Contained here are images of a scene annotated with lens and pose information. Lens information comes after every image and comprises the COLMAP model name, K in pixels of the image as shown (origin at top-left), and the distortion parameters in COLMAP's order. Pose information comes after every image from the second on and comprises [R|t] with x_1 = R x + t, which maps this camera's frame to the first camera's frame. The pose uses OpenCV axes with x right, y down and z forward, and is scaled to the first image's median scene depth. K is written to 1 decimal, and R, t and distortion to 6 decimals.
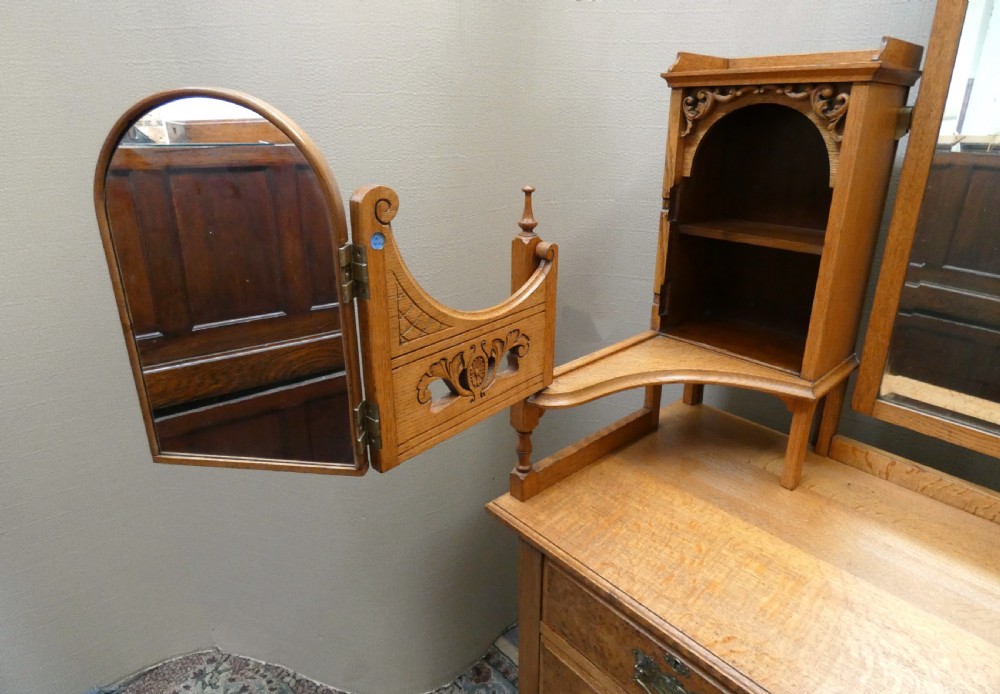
lens RADIAL K [[609.1, 0, 487.9], [0, 609.1, 323.7], [0, 0, 1]] dist [-0.007651, -0.006764]
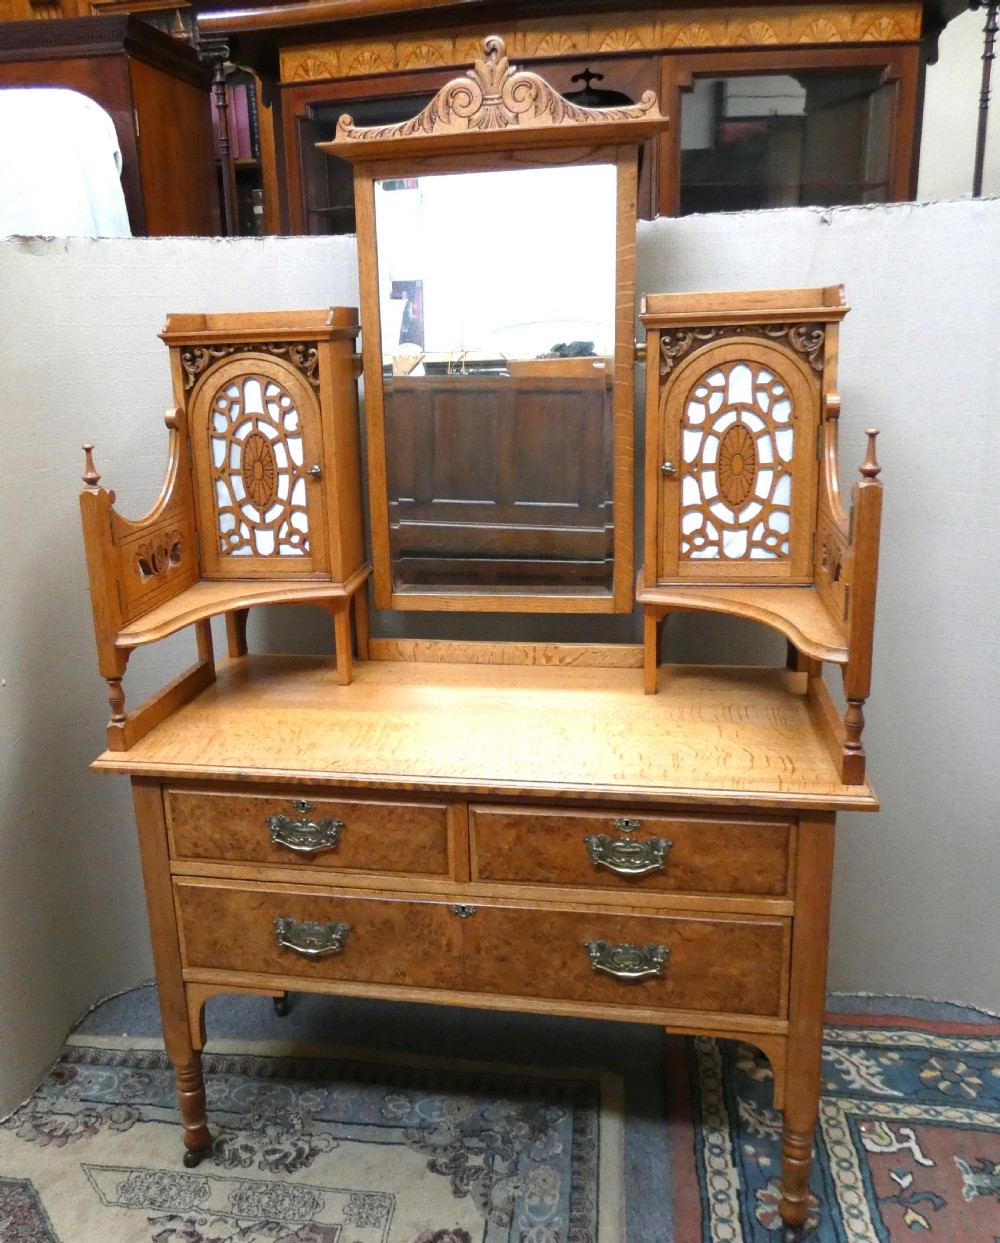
lens RADIAL K [[1087.2, 0, 420.7], [0, 1087.2, 608.6], [0, 0, 1]] dist [0.010628, -0.013758]
pose [[0.804485, -0.177125, 0.566948, -0.538561], [0.232387, 0.972276, -0.025994, 0.228680], [-0.546626, 0.152664, 0.823343, -0.798900]]
